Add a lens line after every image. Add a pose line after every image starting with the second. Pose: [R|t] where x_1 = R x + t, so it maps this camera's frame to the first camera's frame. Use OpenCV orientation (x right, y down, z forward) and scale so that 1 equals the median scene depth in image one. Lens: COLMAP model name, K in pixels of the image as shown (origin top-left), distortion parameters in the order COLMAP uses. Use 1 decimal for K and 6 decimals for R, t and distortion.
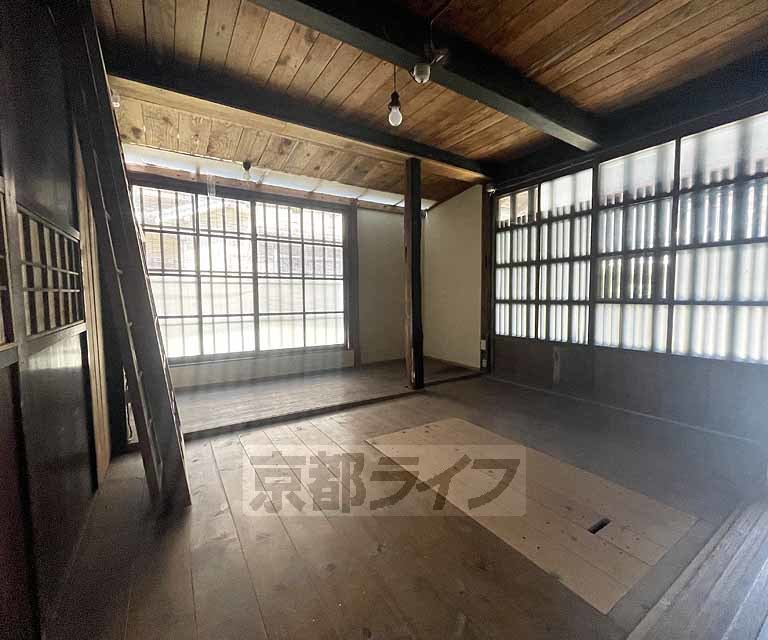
lens RADIAL K [[346.3, 0, 361.6], [0, 346.3, 320.6], [0, 0, 1]] dist [-0.001136, -0.002387]
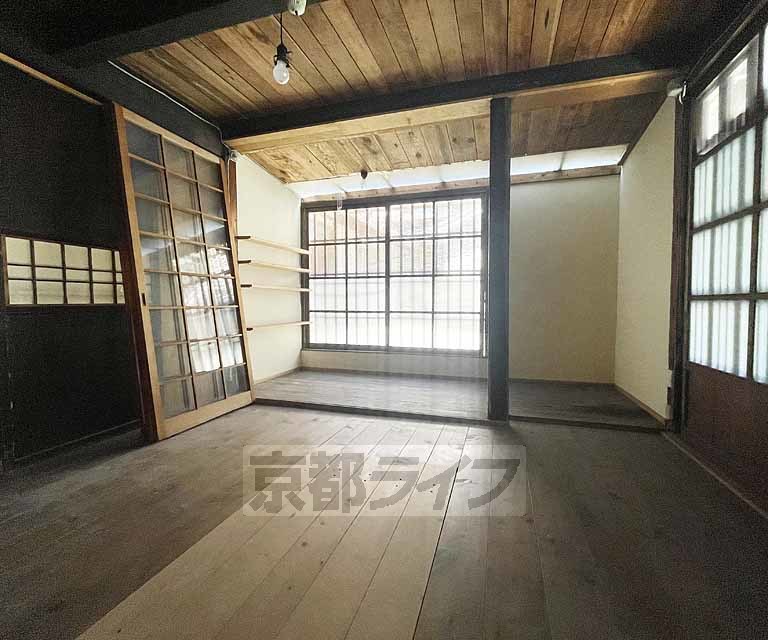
lens RADIAL K [[346.3, 0, 385.8], [0, 346.3, 320.2], [0, 0, 1]] dist [-0.001136, -0.002387]
pose [[0.661403, 0.053383, -0.748128, 0.485989], [-0.048247, 0.998426, 0.028589, -0.022555], [0.748477, 0.017186, 0.662938, 0.291647]]
